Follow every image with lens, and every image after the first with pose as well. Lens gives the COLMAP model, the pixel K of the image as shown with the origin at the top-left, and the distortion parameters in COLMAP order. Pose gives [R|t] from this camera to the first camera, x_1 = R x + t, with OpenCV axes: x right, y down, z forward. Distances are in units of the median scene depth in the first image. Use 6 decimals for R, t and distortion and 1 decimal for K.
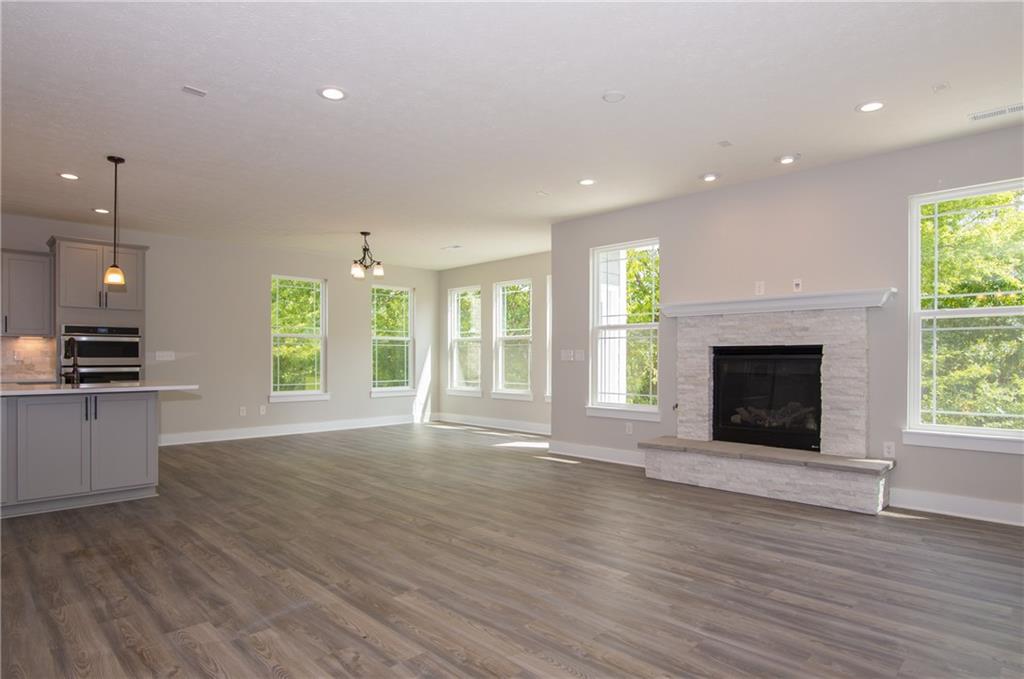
lens RADIAL K [[570.1, 0, 510.5], [0, 570.1, 351.4], [0, 0, 1]] dist [-0.018661, -0.000481]
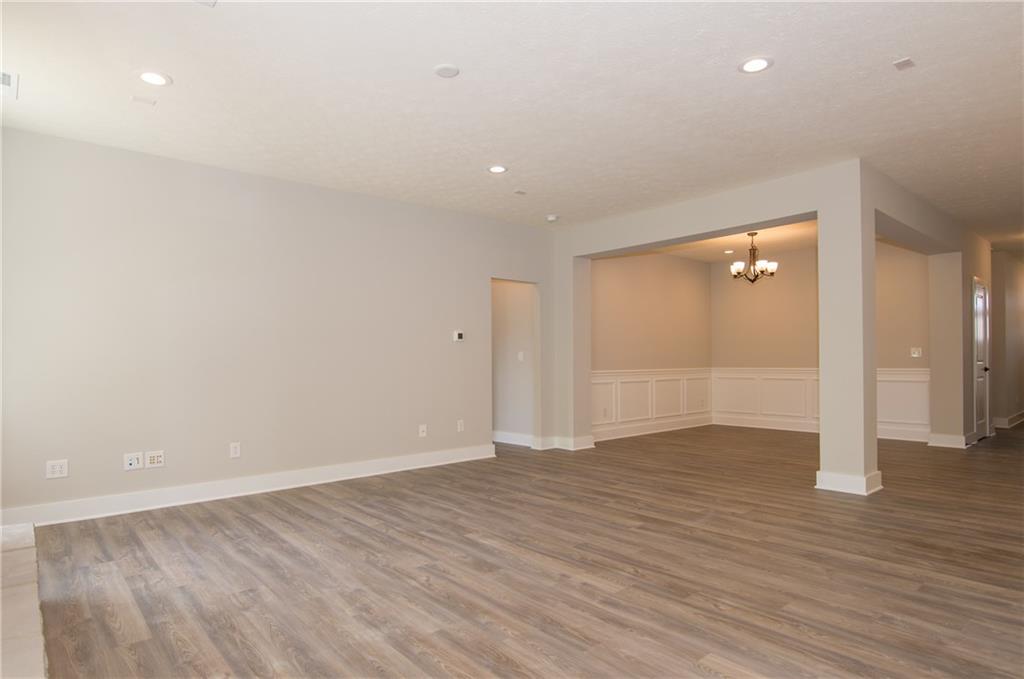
lens RADIAL K [[575.4, 0, 513.9], [0, 575.4, 371.8], [0, 0, 1]] dist [-0.015209, 0.000145]
pose [[-0.998052, 0.007198, 0.061973, 0.013436], [0.007733, 0.999935, 0.008399, 0.017246], [-0.061909, 0.008862, -0.998042, 1.227236]]
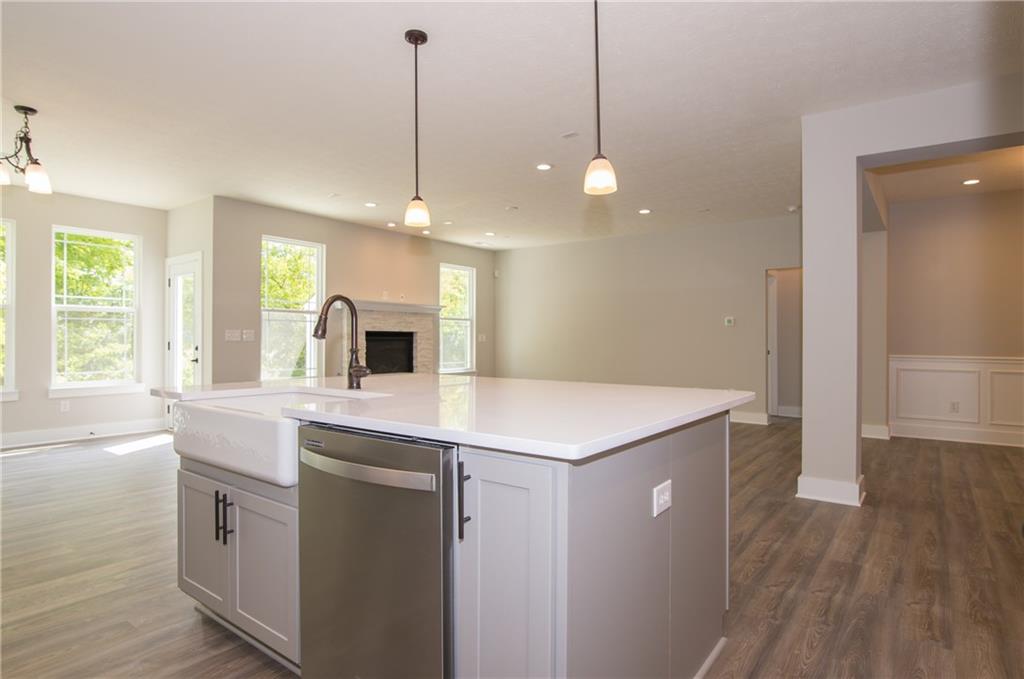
lens RADIAL K [[560.8, 0, 509.5], [0, 560.8, 340.0], [0, 0, 1]] dist [-0.024480, 0.000616]
pose [[-0.136981, -0.001254, 0.990573, -1.146359], [-0.013856, 0.999904, -0.000651, 0.010907], [-0.990477, -0.013815, -0.136985, 0.826042]]
